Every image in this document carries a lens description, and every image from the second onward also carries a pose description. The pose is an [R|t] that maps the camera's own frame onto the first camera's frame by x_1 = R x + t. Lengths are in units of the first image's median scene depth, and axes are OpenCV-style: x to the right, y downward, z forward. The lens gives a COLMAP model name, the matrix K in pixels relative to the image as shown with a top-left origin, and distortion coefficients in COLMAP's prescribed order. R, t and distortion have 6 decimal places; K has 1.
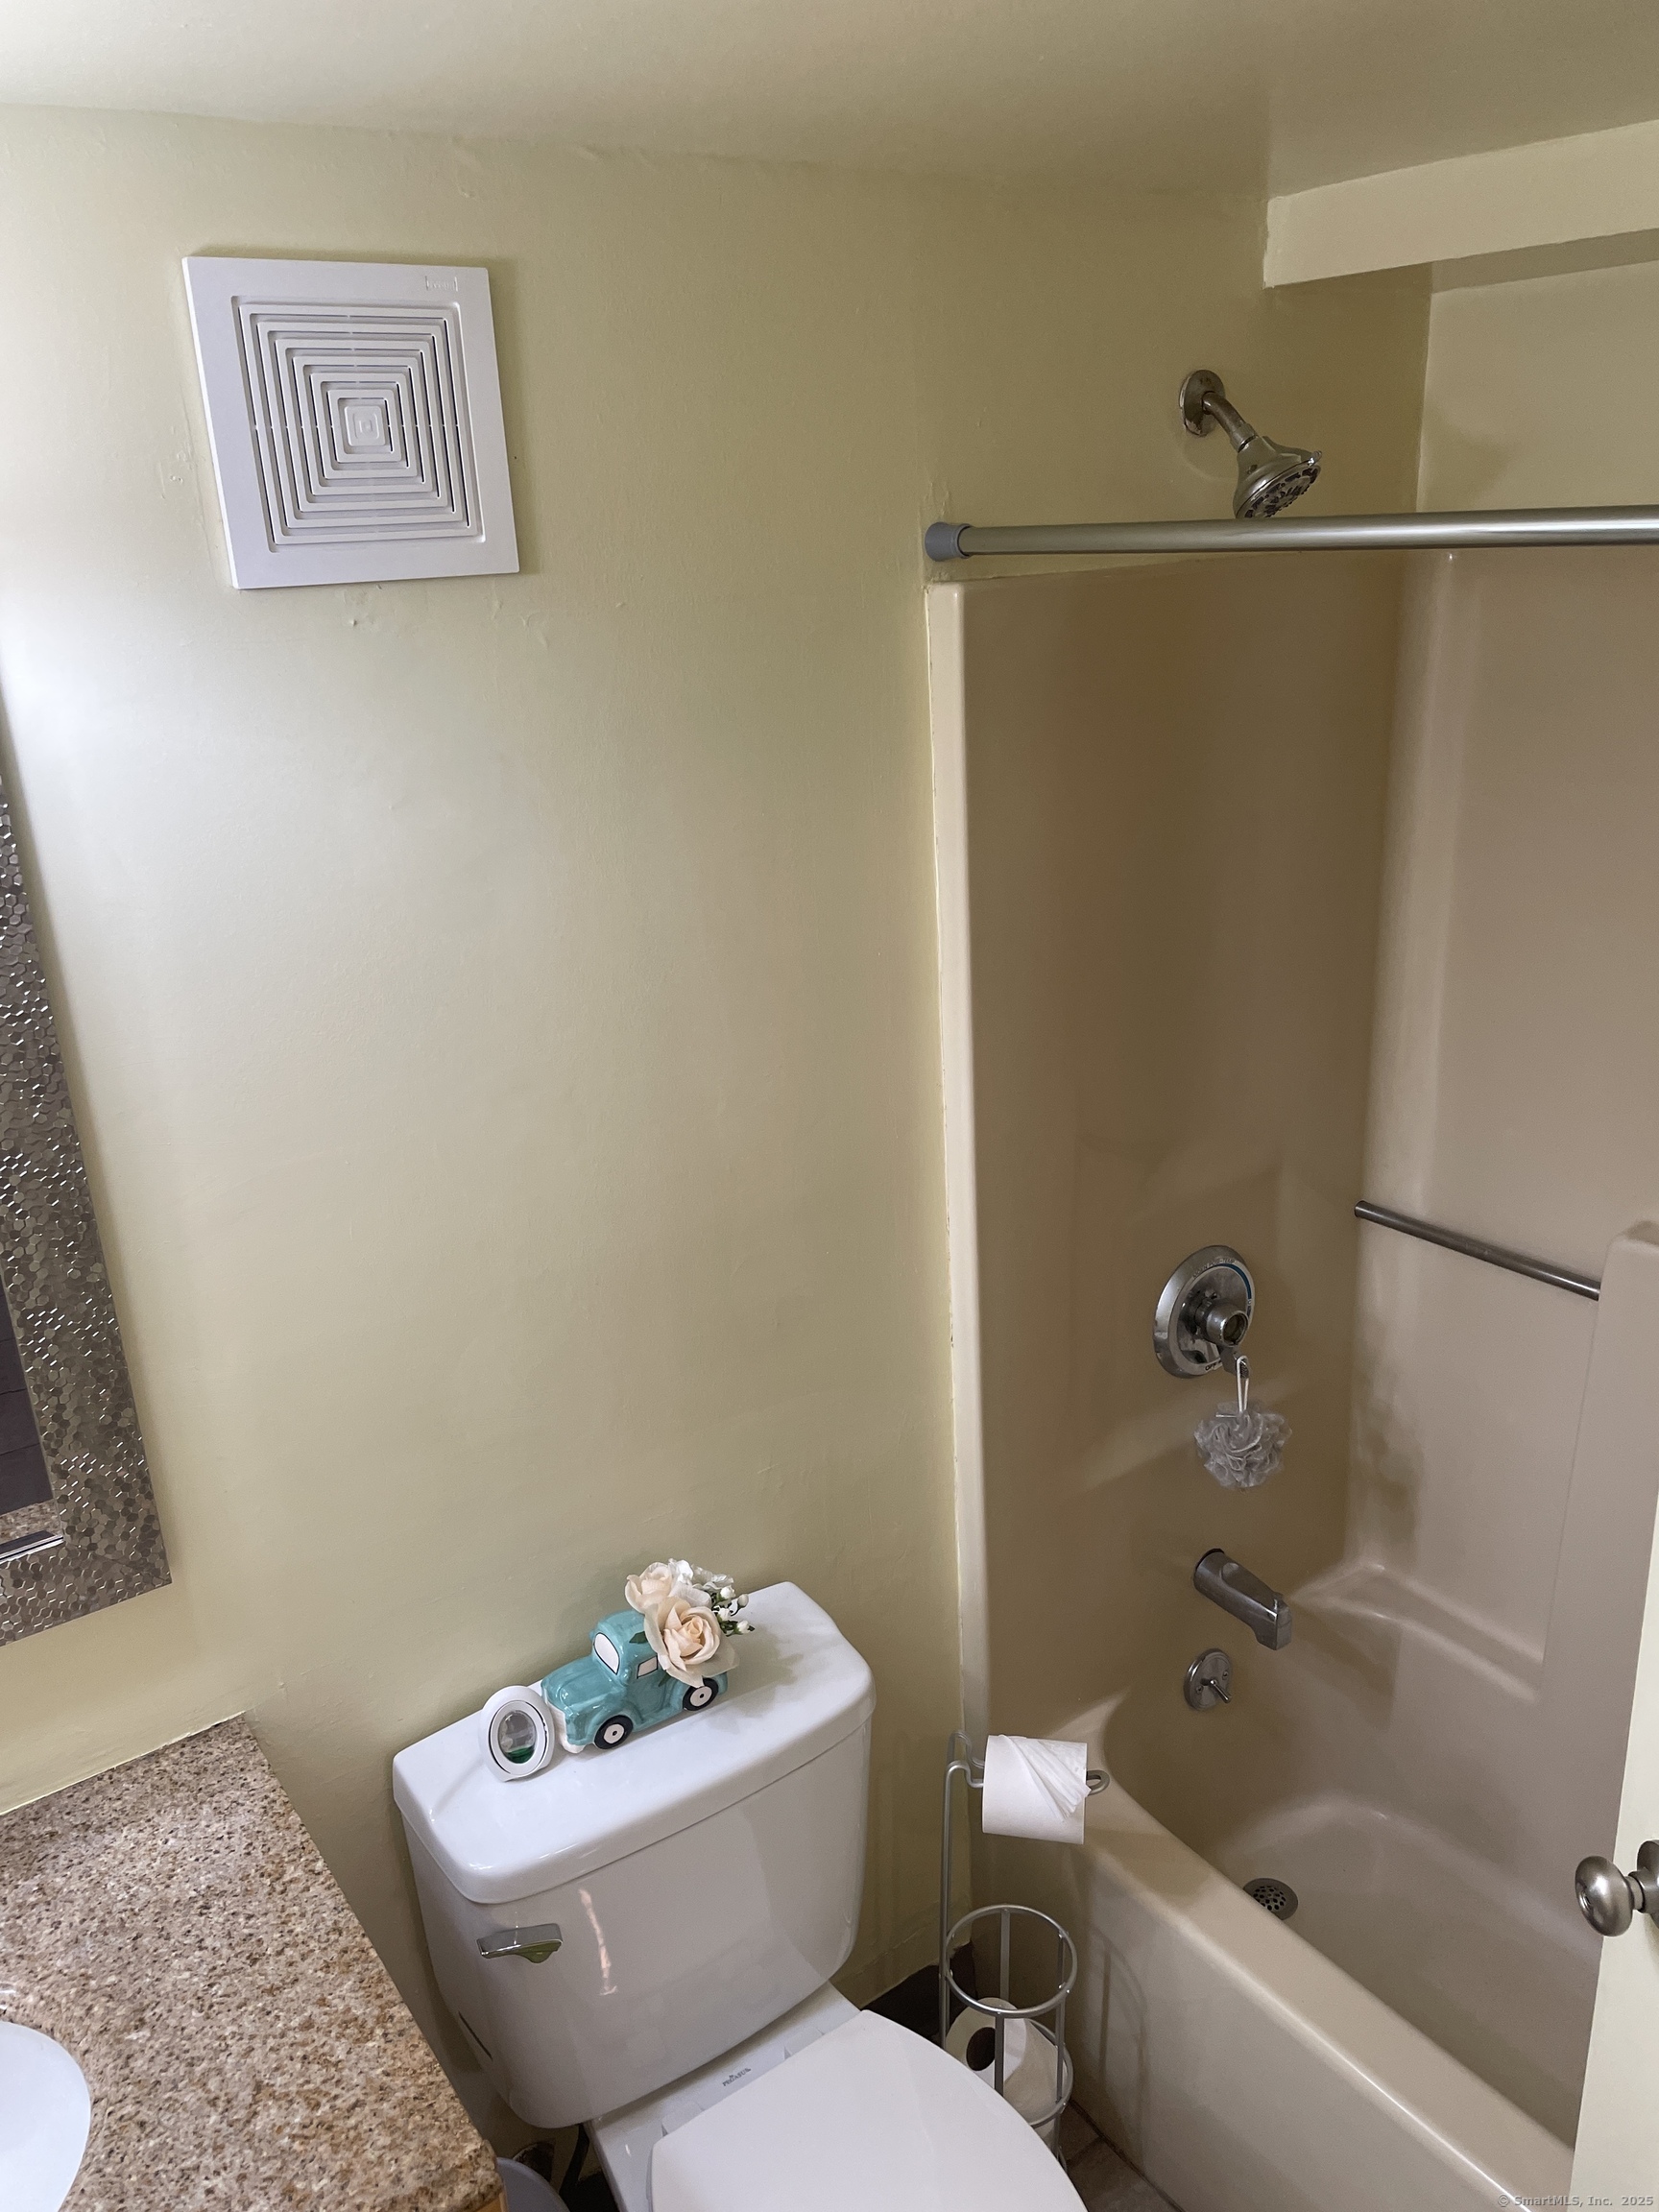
lens RADIAL K [[1686.1, 0, 832.3], [0, 1686.1, 1096.2], [0, 0, 1]] dist [0.087932, -0.117255]
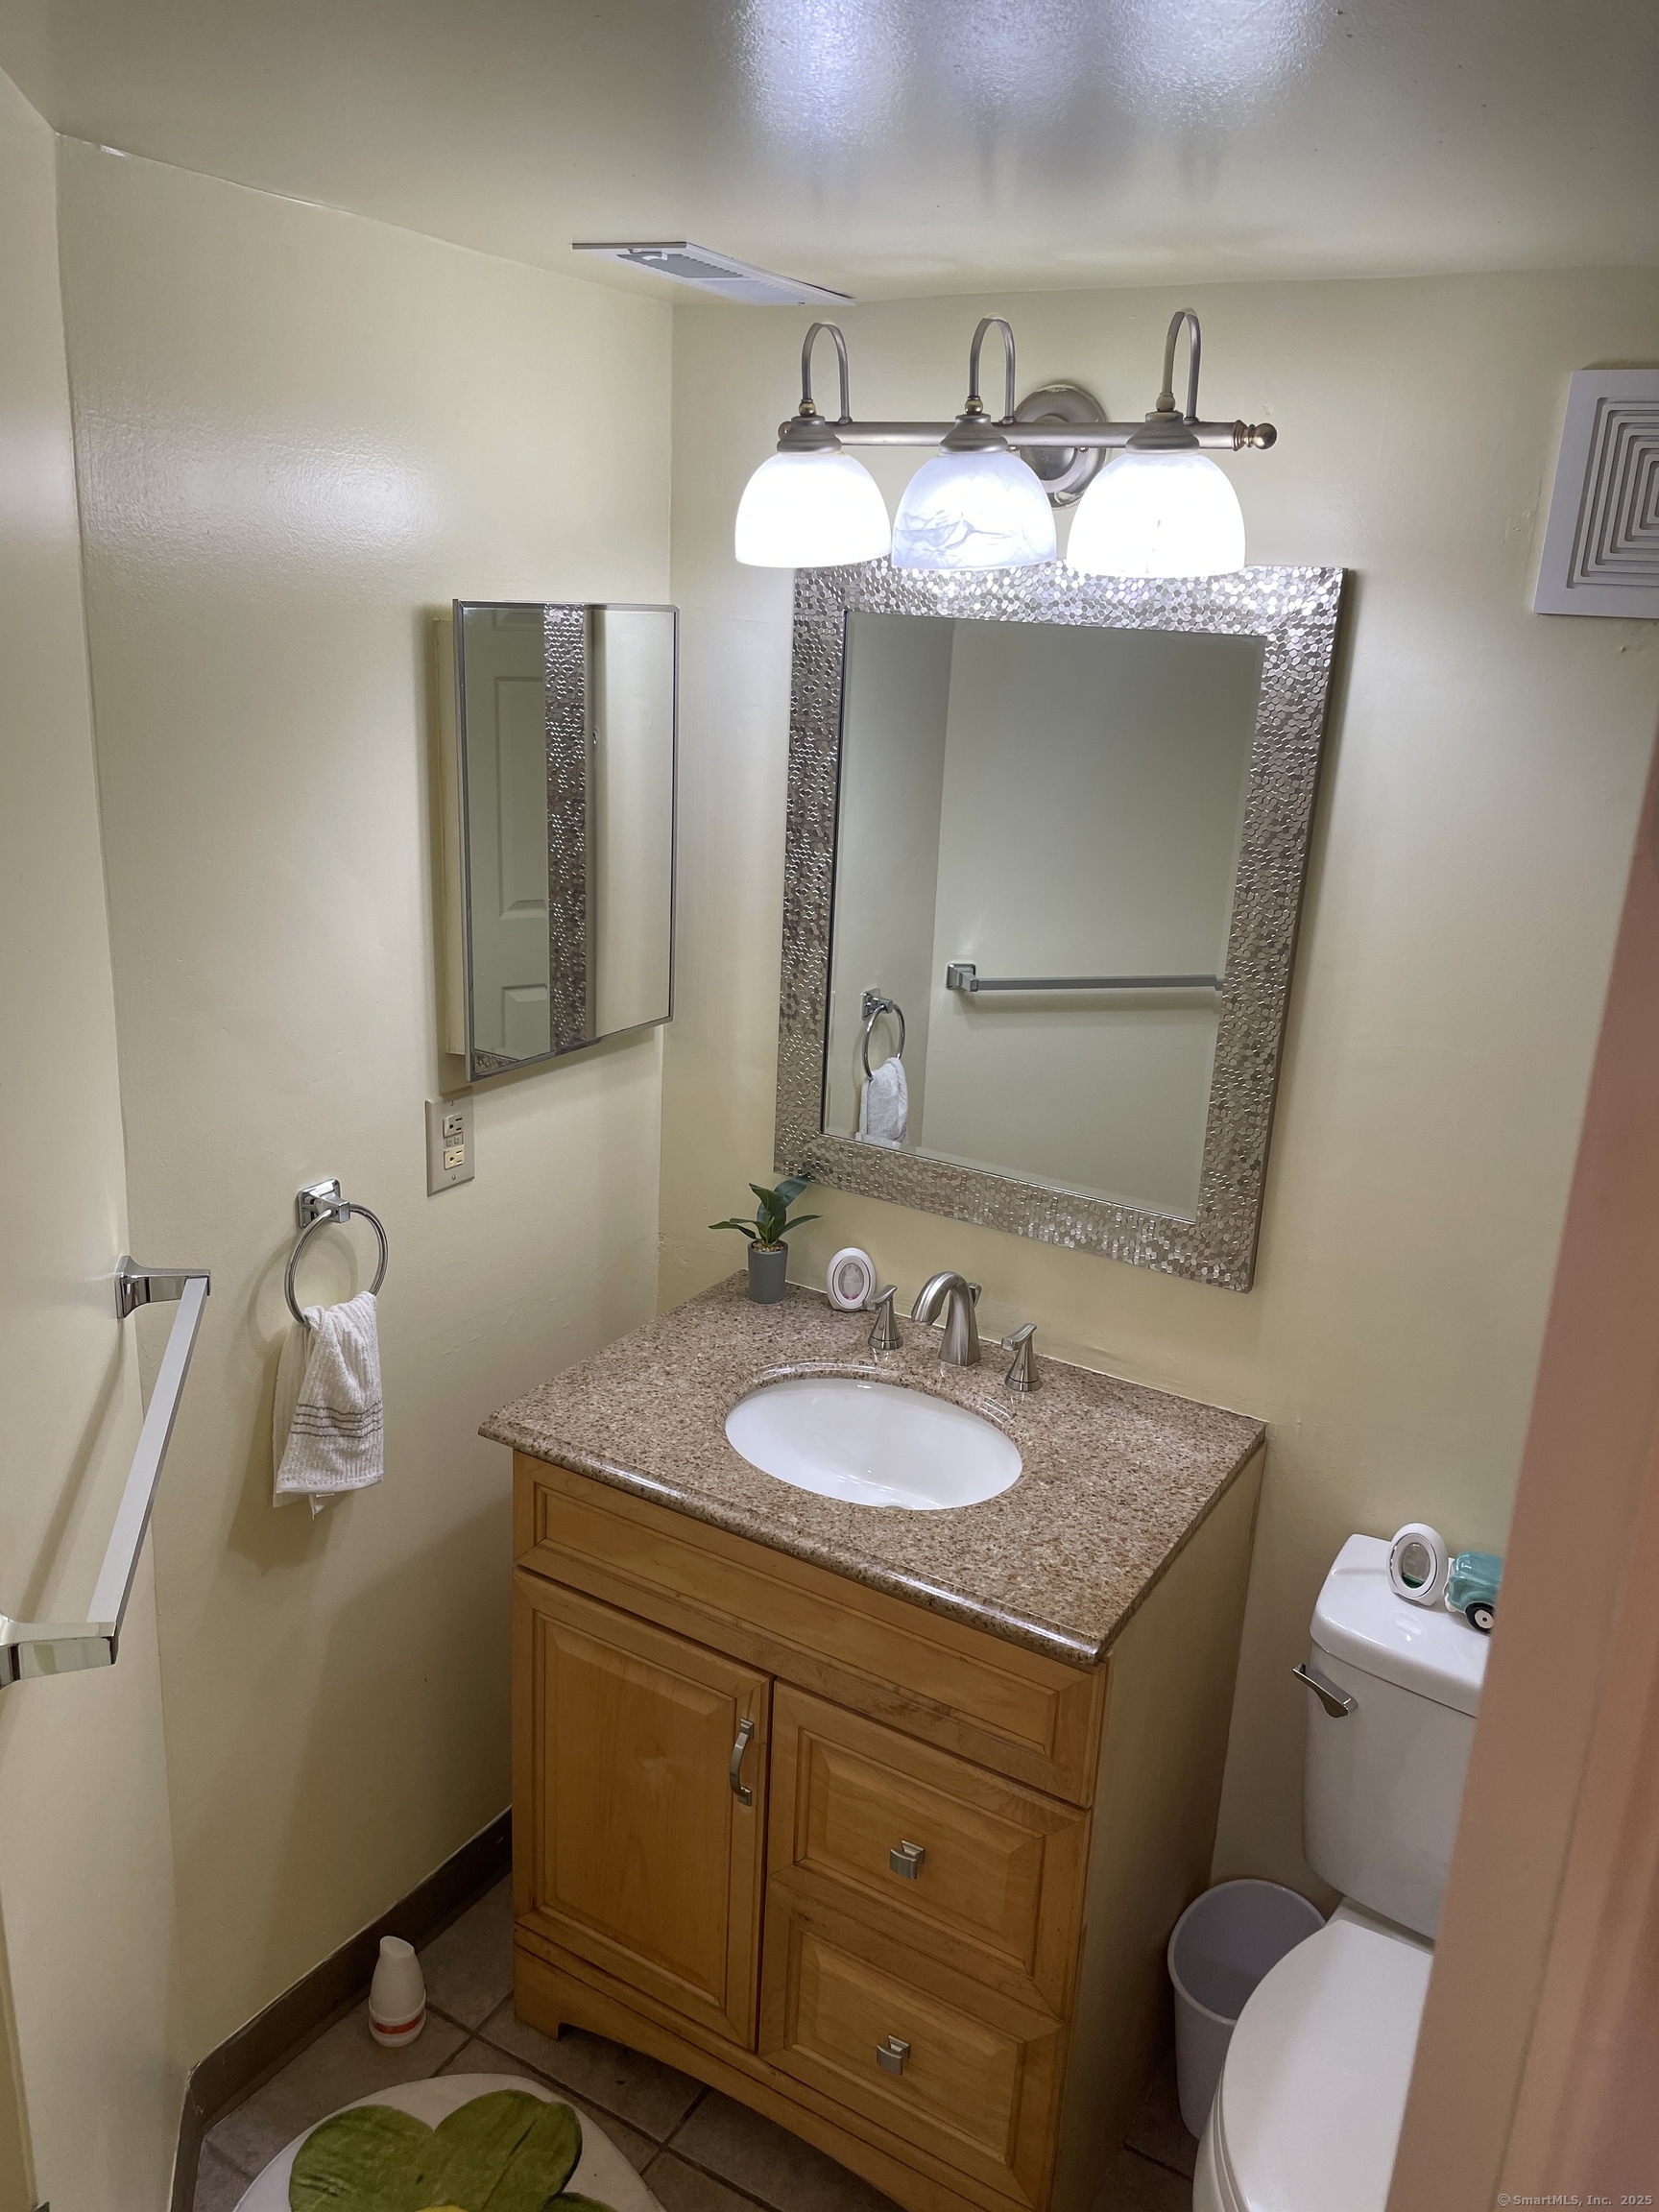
lens RADIAL K [[1686.1, 0, 832.3], [0, 1686.1, 1096.2], [0, 0, 1]] dist [0.087932, -0.117255]
pose [[0.395441, 0.326119, -0.858646, 0.699353], [-0.366051, 0.913351, 0.178316, 0.009228], [0.842397, 0.243794, 0.480553, -0.009210]]
